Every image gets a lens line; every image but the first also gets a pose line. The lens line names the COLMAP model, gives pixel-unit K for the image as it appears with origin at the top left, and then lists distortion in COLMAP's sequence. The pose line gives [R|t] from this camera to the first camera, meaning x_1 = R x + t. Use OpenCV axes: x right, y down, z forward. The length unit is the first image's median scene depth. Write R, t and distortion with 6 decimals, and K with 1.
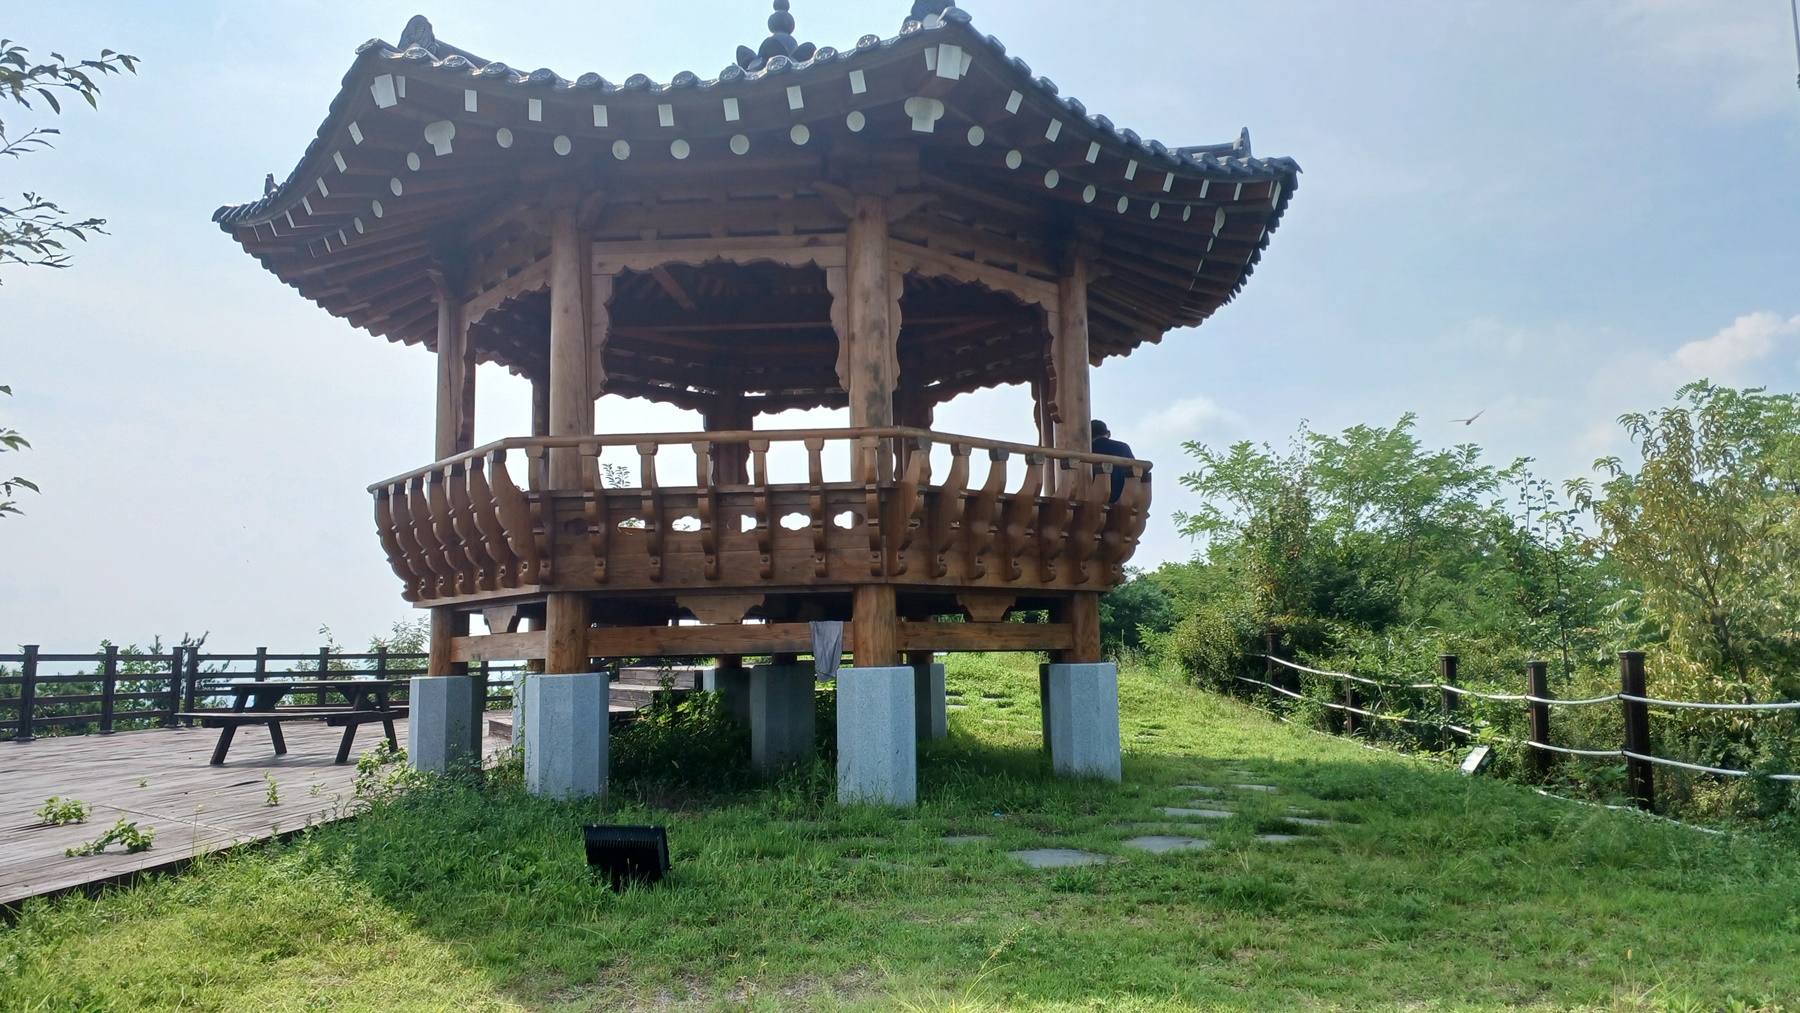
lens RADIAL K [[1304.0, 0, 900.0], [0, 1304.0, 506.5], [0, 0, 1]] dist [0.085319, -0.074174]
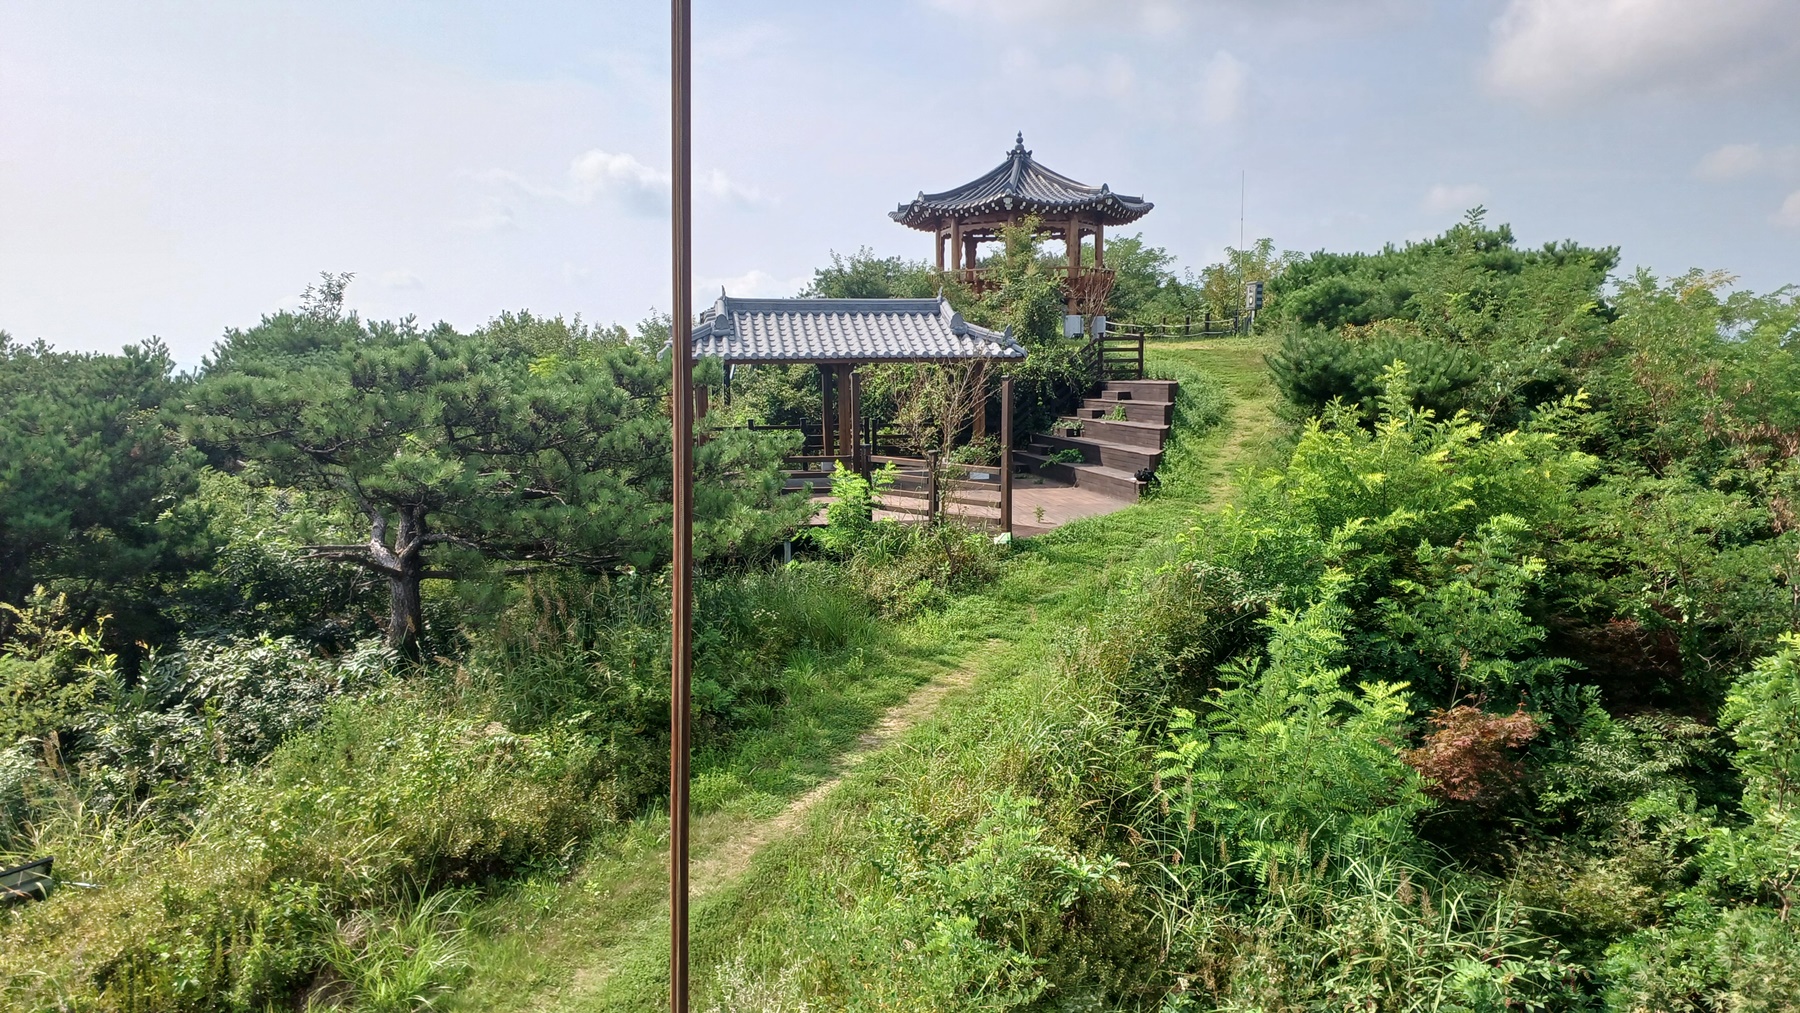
lens RADIAL K [[1304.0, 0, 900.0], [0, 1304.0, 506.5], [0, 0, 1]] dist [0.085319, -0.074174]
pose [[0.963388, -0.012196, 0.267833, -1.692266], [-0.045690, 0.976884, 0.208832, -0.129419], [-0.264189, -0.213424, 0.940561, -3.149091]]
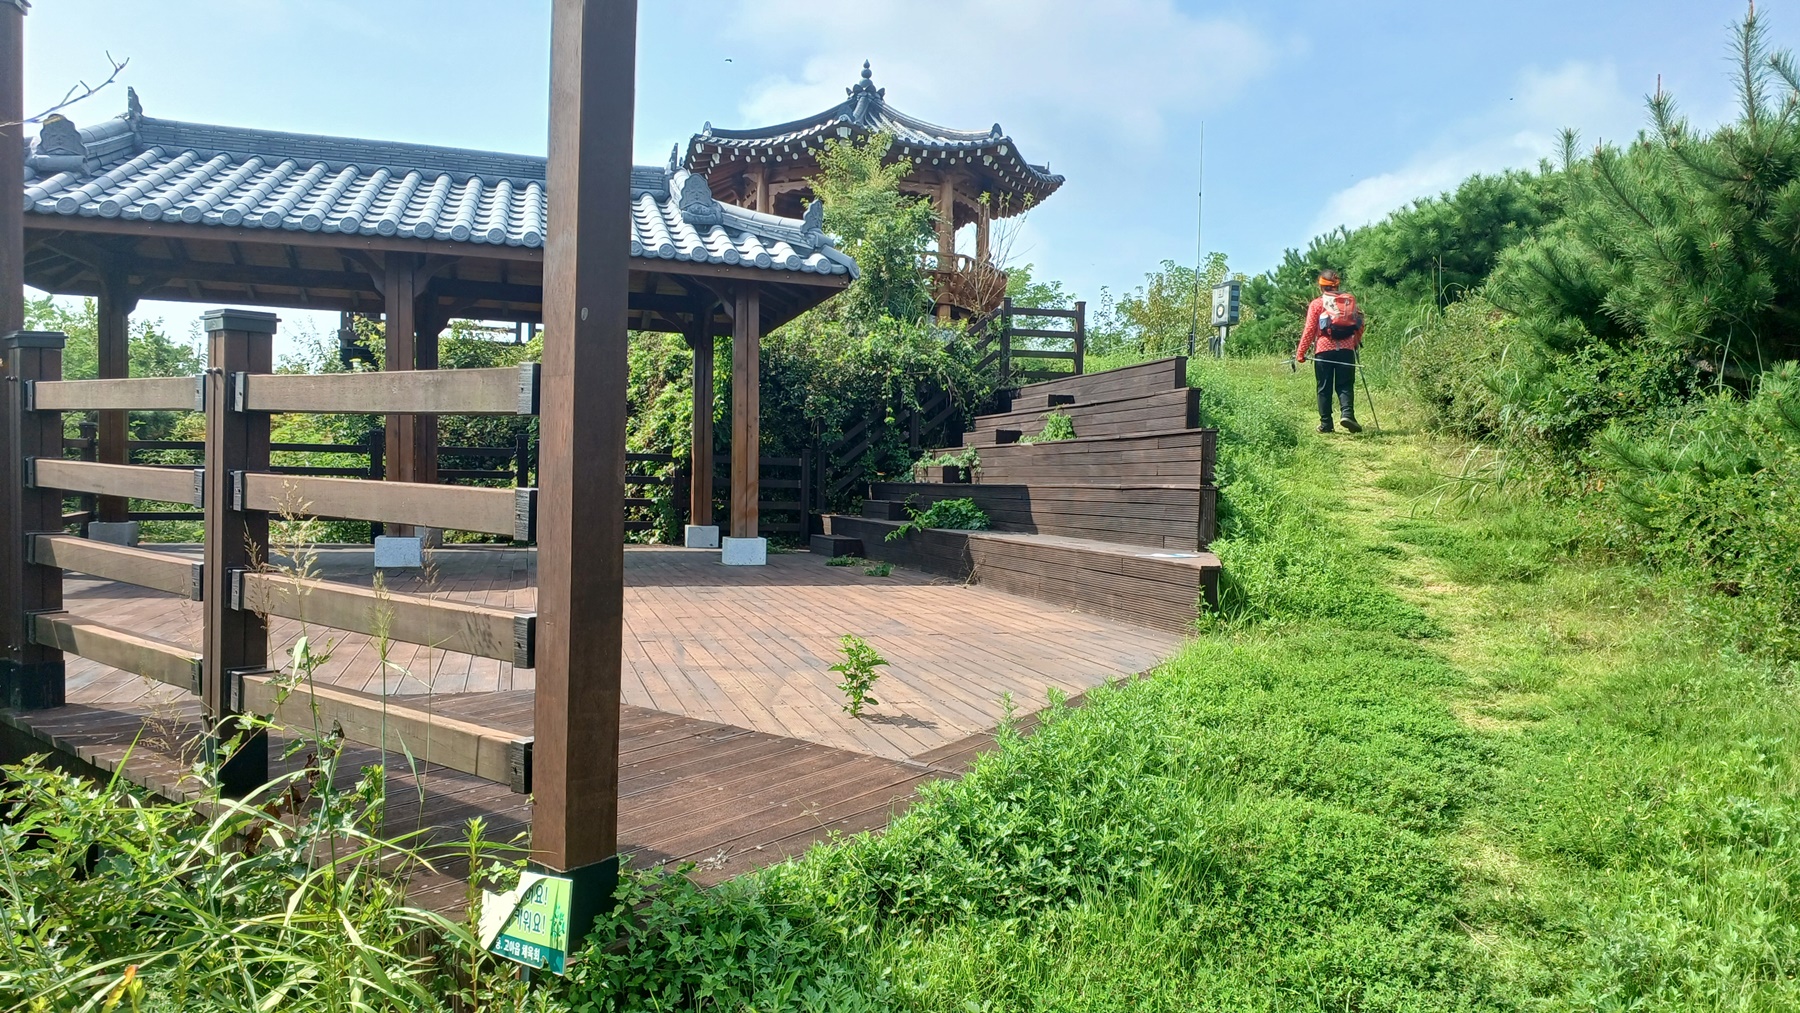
lens RADIAL K [[1304.0, 0, 900.0], [0, 1304.0, 506.5], [0, 0, 1]] dist [0.085319, -0.074174]
pose [[0.927752, 0.035994, 0.371458, -1.096075], [-0.083027, 0.990300, 0.111407, 0.189123], [-0.363845, -0.134199, 0.921742, -1.709085]]
